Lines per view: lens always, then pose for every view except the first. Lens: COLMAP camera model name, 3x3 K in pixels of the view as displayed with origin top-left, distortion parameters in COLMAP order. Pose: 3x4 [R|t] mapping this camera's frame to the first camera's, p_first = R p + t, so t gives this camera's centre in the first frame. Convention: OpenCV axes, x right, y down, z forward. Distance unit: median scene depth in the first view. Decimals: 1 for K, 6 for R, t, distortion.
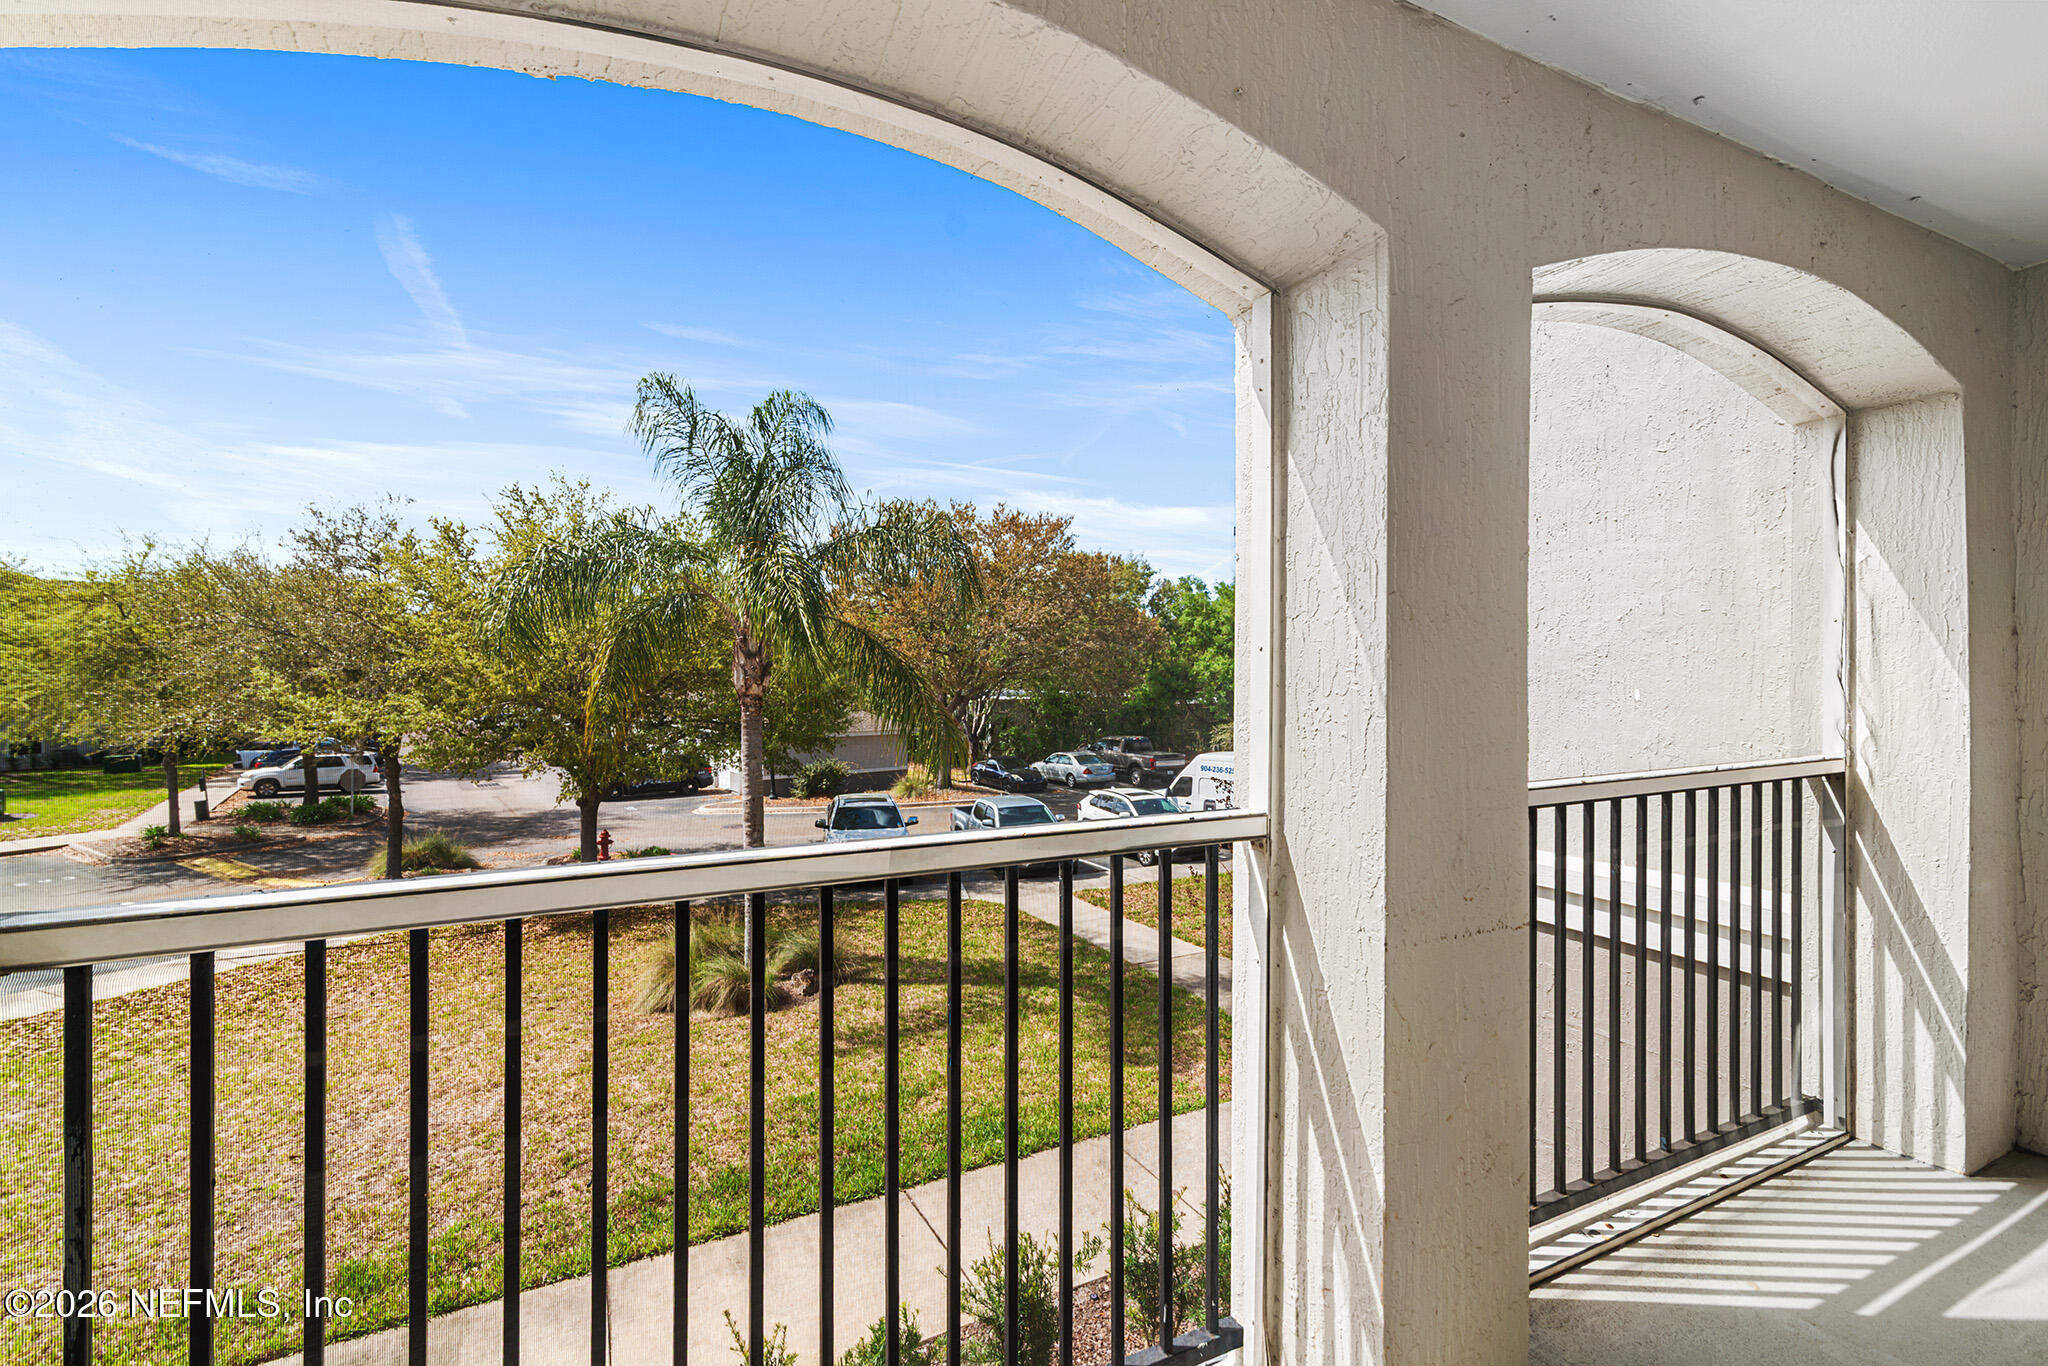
lens RADIAL K [[926.8, 0, 1015.2], [0, 926.8, 676.4], [0, 0, 1]] dist [0.013278, -0.001362]
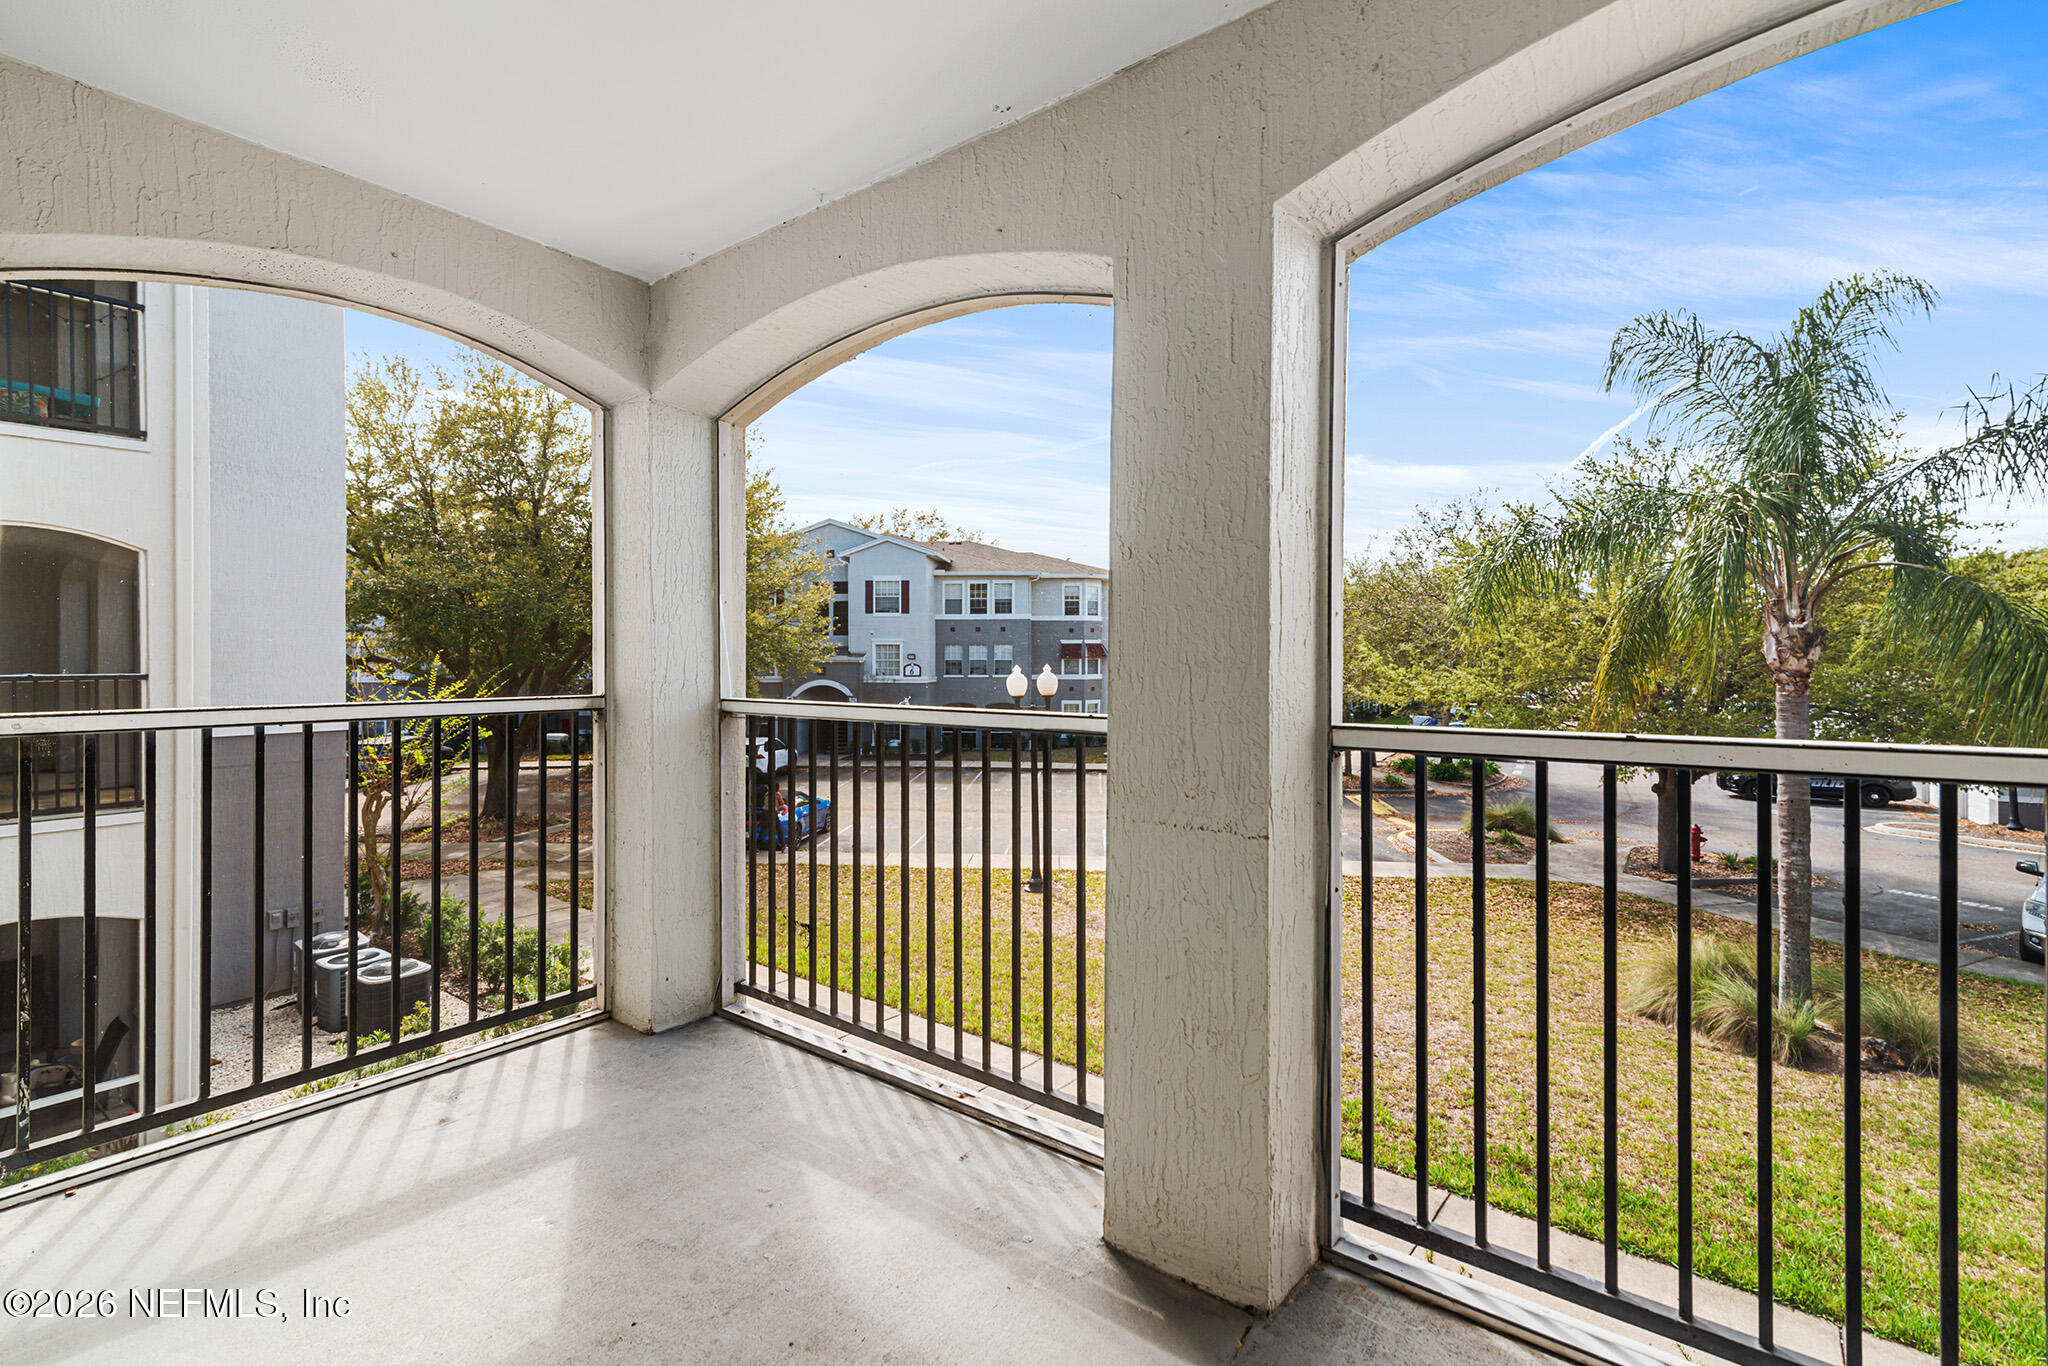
lens RADIAL K [[926.8, 0, 1009.1], [0, 926.8, 670.5], [0, 0, 1]] dist [0.013278, -0.001362]
pose [[0.431538, 0.018923, -0.901896, 0.155839], [-0.004743, 0.999814, 0.018708, 0.007449], [0.902082, -0.003796, 0.431547, 0.041279]]
